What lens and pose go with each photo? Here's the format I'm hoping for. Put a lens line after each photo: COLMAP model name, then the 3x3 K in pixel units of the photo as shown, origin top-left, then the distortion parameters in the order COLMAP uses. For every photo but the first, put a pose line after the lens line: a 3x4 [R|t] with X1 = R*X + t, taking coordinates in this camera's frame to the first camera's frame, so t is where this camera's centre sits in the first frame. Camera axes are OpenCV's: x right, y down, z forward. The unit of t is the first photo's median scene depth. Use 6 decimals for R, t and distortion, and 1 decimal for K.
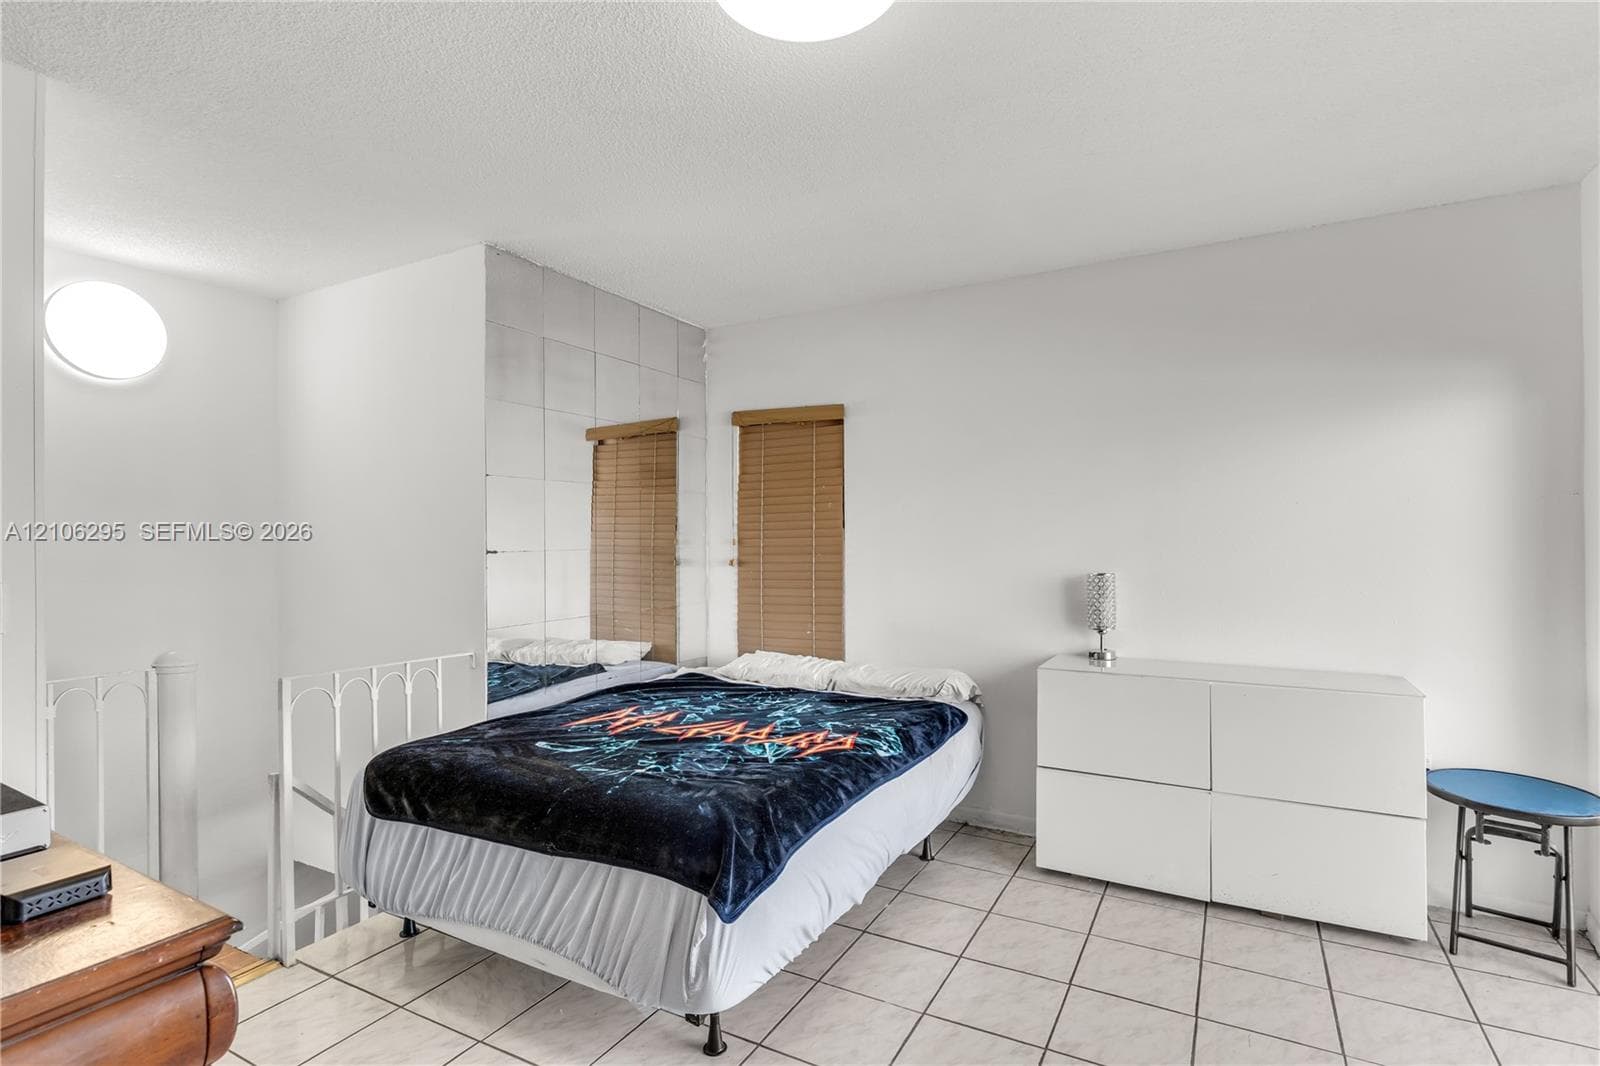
lens RADIAL K [[786.2, 0, 811.5], [0, 786.2, 540.8], [0, 0, 1]] dist [0.001870, -0.000715]
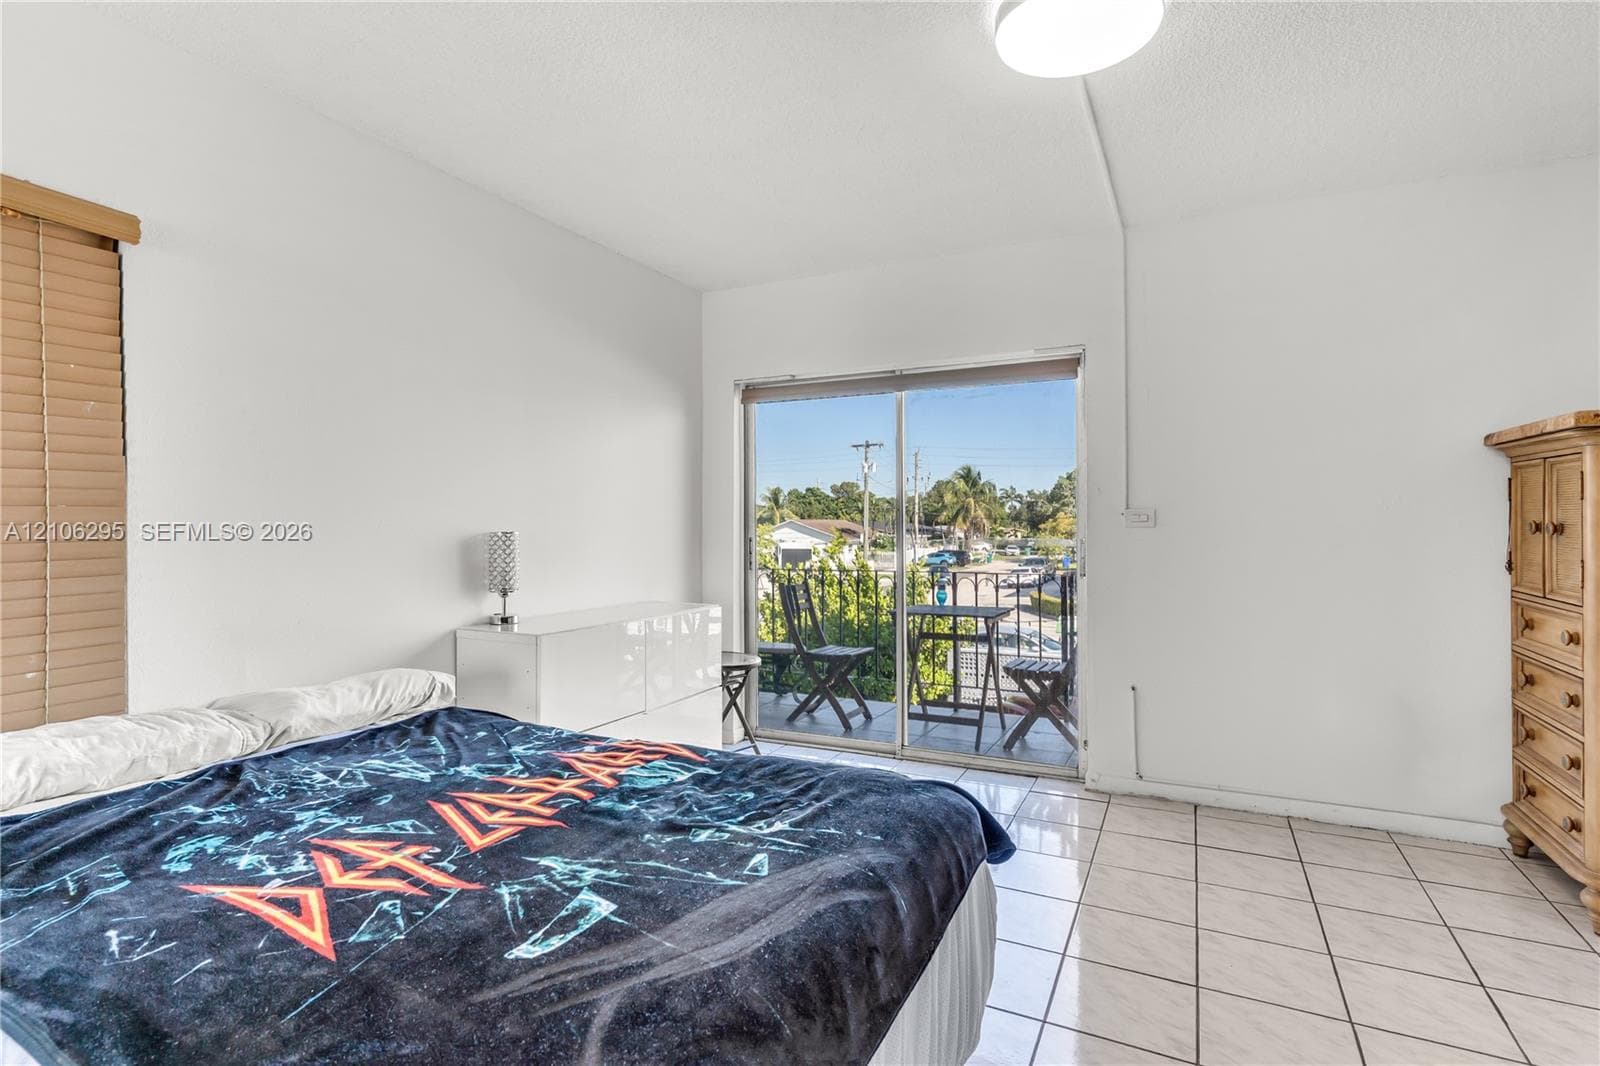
lens RADIAL K [[786.2, 0, 809.0], [0, 786.2, 529.8], [0, 0, 1]] dist [0.001870, -0.000715]
pose [[-0.040560, -0.005511, 0.999162, -0.700908], [-0.003353, 0.999980, 0.005379, 0.039161], [-0.999171, -0.003132, -0.040578, 0.819846]]
